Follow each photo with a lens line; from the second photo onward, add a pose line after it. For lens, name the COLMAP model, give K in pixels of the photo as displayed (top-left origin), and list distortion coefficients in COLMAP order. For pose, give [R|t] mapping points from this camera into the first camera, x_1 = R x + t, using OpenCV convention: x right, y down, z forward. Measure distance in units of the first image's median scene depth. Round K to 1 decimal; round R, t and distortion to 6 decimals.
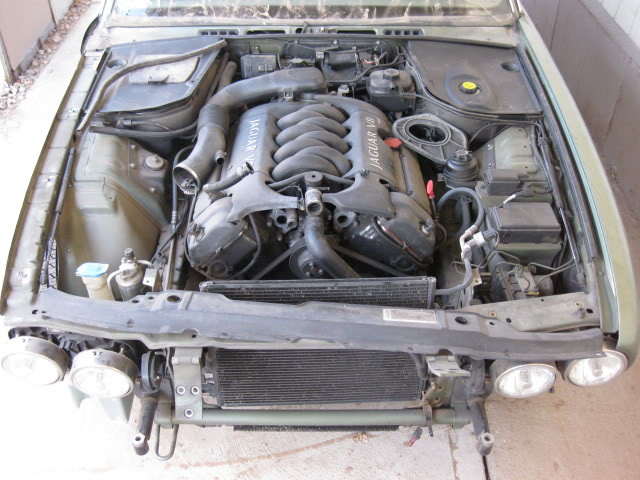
lens RADIAL K [[629.4, 0, 320.0], [0, 629.4, 240.0], [0, 0, 1]] dist [-0.157913, 0.126544]
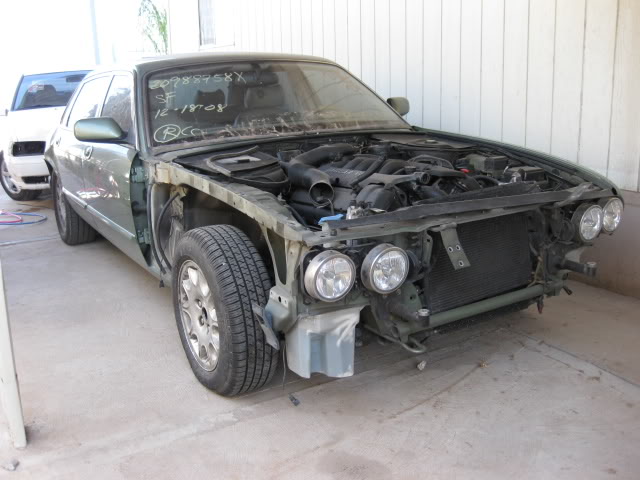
lens RADIAL K [[629.4, 0, 320.0], [0, 629.4, 240.0], [0, 0, 1]] dist [-0.157913, 0.126544]
pose [[0.860892, -0.159425, 0.483165, -0.800312], [0.361187, 0.860334, -0.359679, 0.427982], [-0.358341, 0.484157, 0.798237, -0.040201]]
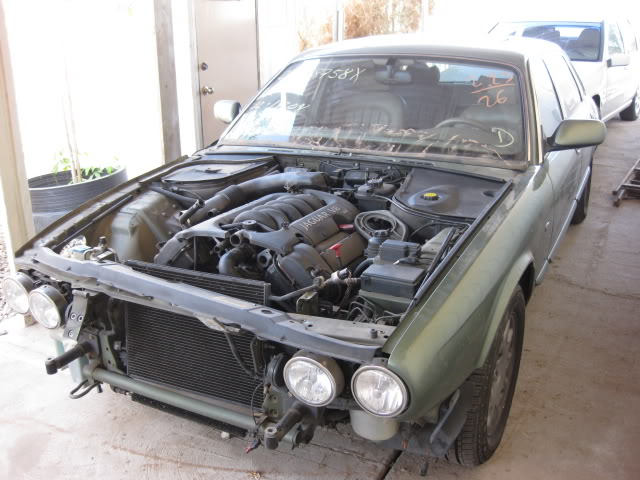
lens RADIAL K [[629.4, 0, 320.0], [0, 629.4, 240.0], [0, 0, 1]] dist [-0.157913, 0.126544]
pose [[0.891695, 0.132871, -0.432695, 0.566998], [-0.281370, 0.911519, -0.299941, 0.231569], [0.354556, 0.389203, 0.850183, -0.030180]]
